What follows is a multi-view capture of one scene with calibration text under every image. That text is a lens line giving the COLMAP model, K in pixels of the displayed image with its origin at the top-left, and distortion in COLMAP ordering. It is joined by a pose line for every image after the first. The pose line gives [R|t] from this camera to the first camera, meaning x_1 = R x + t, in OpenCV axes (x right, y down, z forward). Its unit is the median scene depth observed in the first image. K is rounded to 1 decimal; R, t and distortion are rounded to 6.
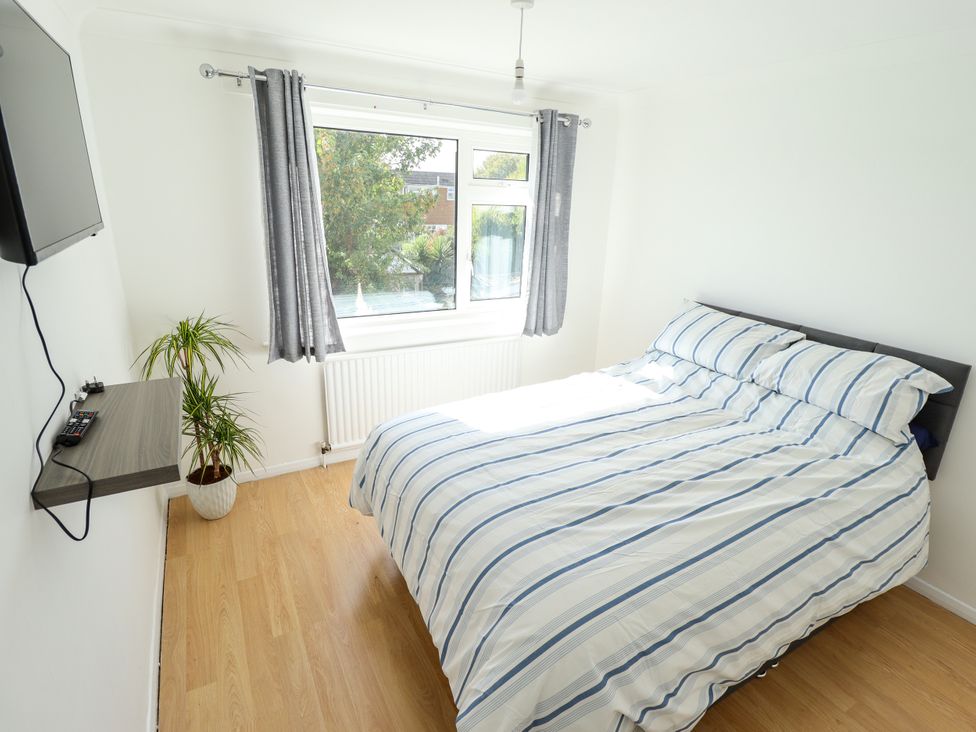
lens RADIAL K [[527.0, 0, 488.0], [0, 527.0, 366.0], [0, 0, 1]] dist [0.003139, -0.015519]
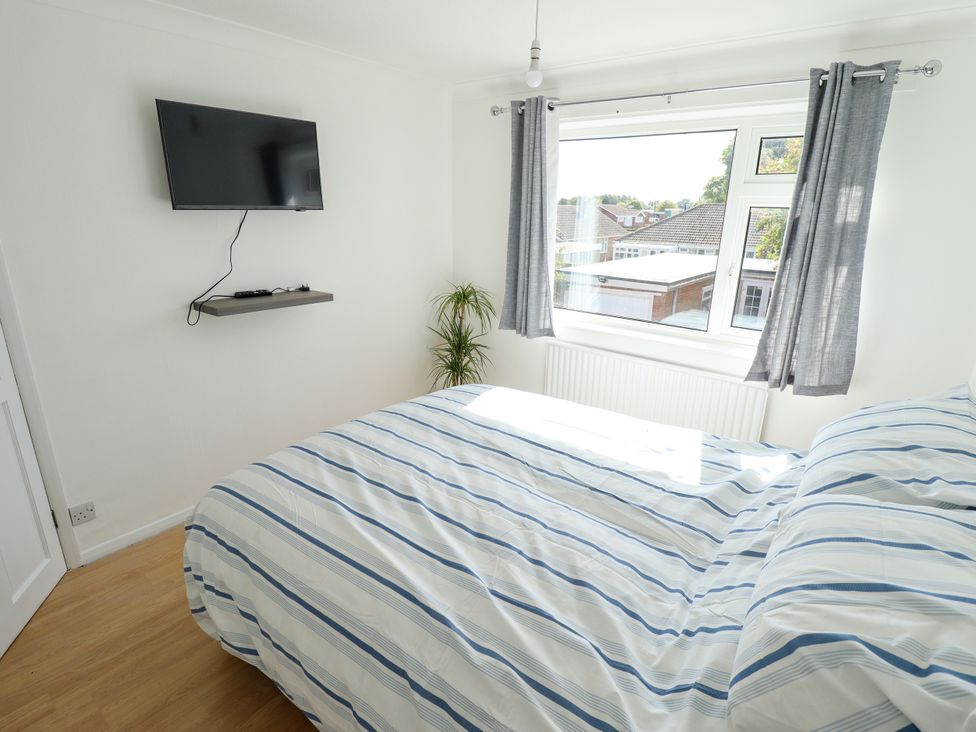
lens RADIAL K [[507.3, 0, 488.0], [0, 507.3, 366.0], [0, 0, 1]] dist [-0.003142, -0.013841]
pose [[0.369651, 0.250749, -0.894697, 0.840044], [-0.295776, 0.944565, 0.142524, -0.104419], [0.880838, 0.211946, 0.423325, 0.553673]]
